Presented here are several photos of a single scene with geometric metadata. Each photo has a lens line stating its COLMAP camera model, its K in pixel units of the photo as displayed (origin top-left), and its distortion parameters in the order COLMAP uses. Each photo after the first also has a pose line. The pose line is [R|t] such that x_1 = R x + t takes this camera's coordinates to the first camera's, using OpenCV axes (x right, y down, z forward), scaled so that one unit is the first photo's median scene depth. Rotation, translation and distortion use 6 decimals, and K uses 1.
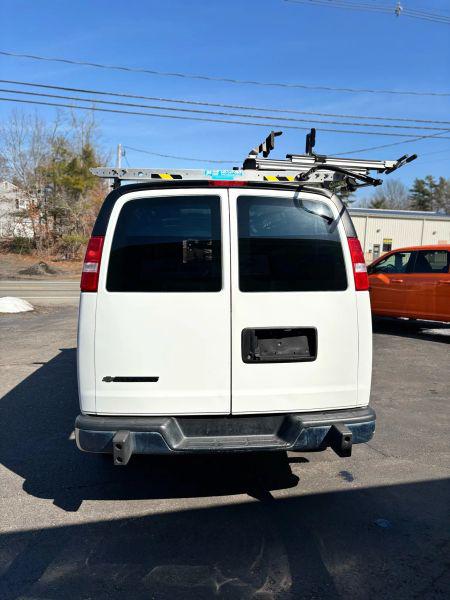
lens RADIAL K [[455.0, 0, 222.5], [0, 455.0, 297.7], [0, 0, 1]] dist [0.039073, -0.031920]
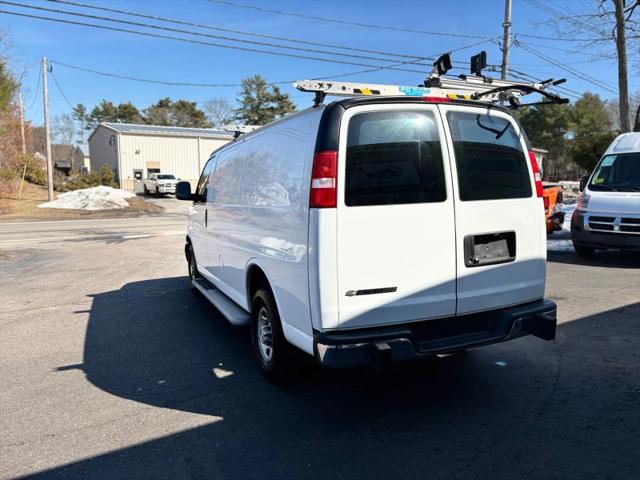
lens RADIAL K [[485.3, 0, 314.3], [0, 485.3, 239.9], [0, 0, 1]] dist [0.039073, -0.031920]
pose [[0.951334, -0.063601, 0.301528, -0.585109], [0.058438, 0.997949, 0.026120, 0.025582], [-0.302571, -0.007228, 0.953099, 0.009477]]
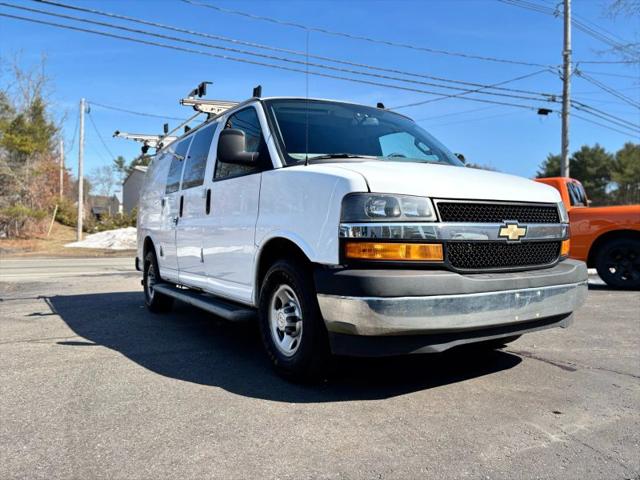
lens RADIAL K [[485.3, 0, 314.0], [0, 485.3, 236.1], [0, 0, 1]] dist [0.039073, -0.031920]
pose [[0.968641, -0.018579, 0.247767, -0.492712], [0.042587, 0.994858, -0.091893, 0.189009], [-0.244786, 0.099563, 0.964452, 0.660871]]
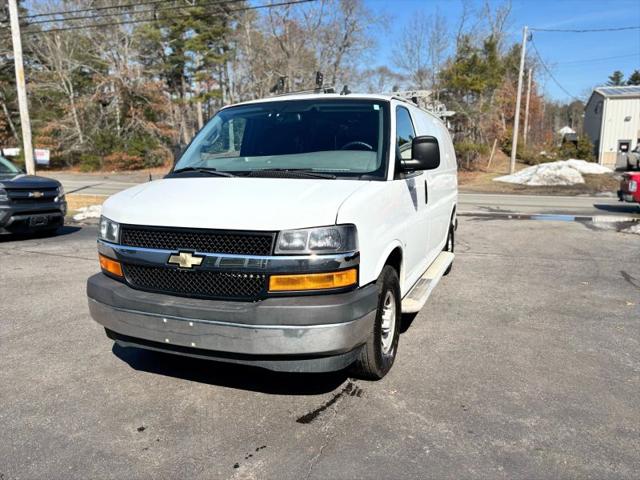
lens RADIAL K [[485.3, 0, 317.2], [0, 485.3, 240.6], [0, 0, 1]] dist [0.039073, -0.031920]
pose [[0.774671, 0.081480, -0.627094, 0.846882], [-0.046569, 0.996322, 0.071927, 0.000438], [0.630648, -0.026516, 0.775616, 0.881527]]
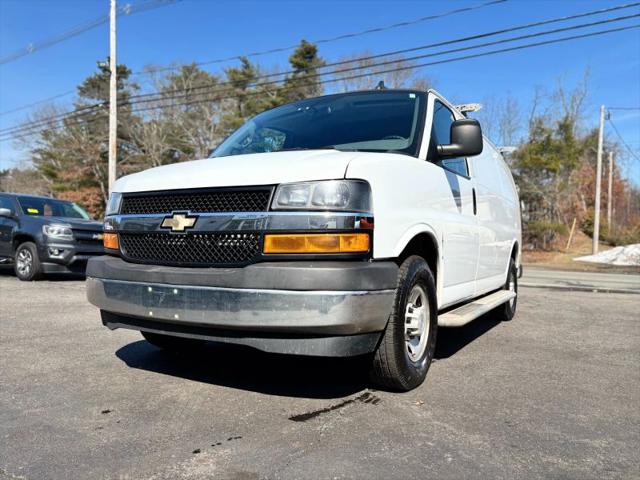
lens RADIAL K [[485.3, 0, 318.9], [0, 485.3, 240.2], [0, 0, 1]] dist [0.039073, -0.031920]
pose [[0.678240, -0.009052, -0.734784, 0.845149], [-0.083775, 0.992452, -0.089555, 0.197729], [0.730049, 0.122296, 0.672363, 1.060099]]
